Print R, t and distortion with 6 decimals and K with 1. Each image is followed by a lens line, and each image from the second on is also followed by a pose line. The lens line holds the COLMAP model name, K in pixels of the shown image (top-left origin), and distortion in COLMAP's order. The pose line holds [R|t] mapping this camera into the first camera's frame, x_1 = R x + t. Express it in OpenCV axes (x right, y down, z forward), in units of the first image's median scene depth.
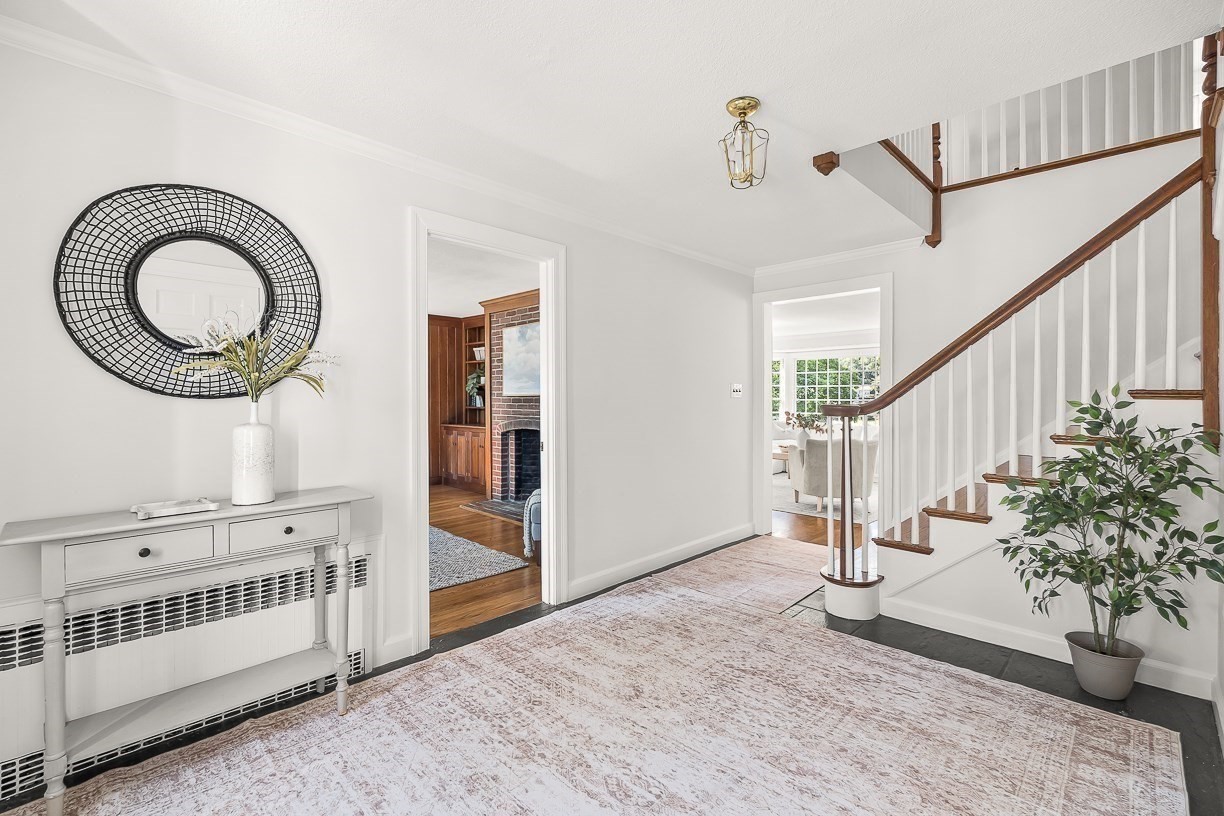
lens RADIAL K [[546.4, 0, 613.8], [0, 546.4, 403.7], [0, 0, 1]] dist [-0.006202, 0.000692]
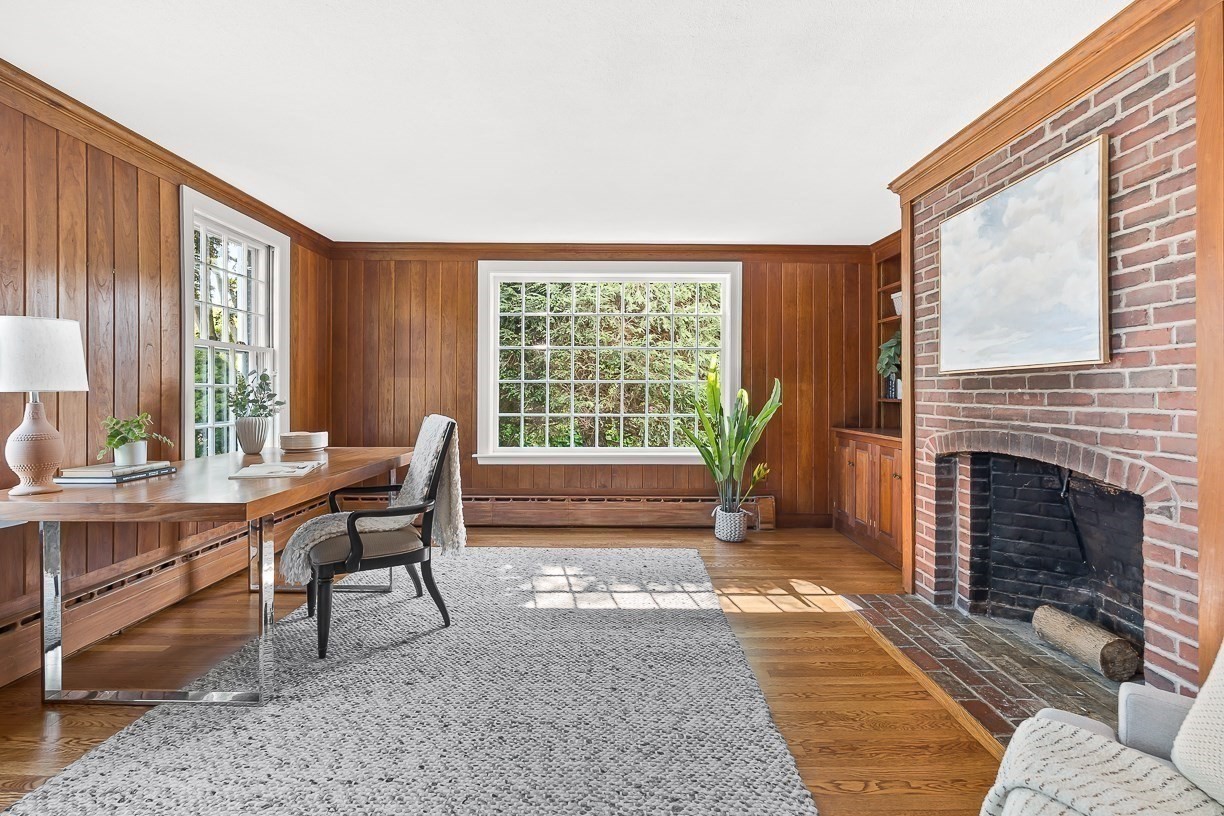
lens RADIAL K [[546.4, 0, 610.4], [0, 546.4, 400.0], [0, 0, 1]] dist [-0.006202, 0.000692]
pose [[0.704200, 0.006132, -0.709975, -0.075272], [-0.001581, 0.999974, 0.007069, 0.004368], [0.710000, -0.003856, 0.704191, 0.488870]]
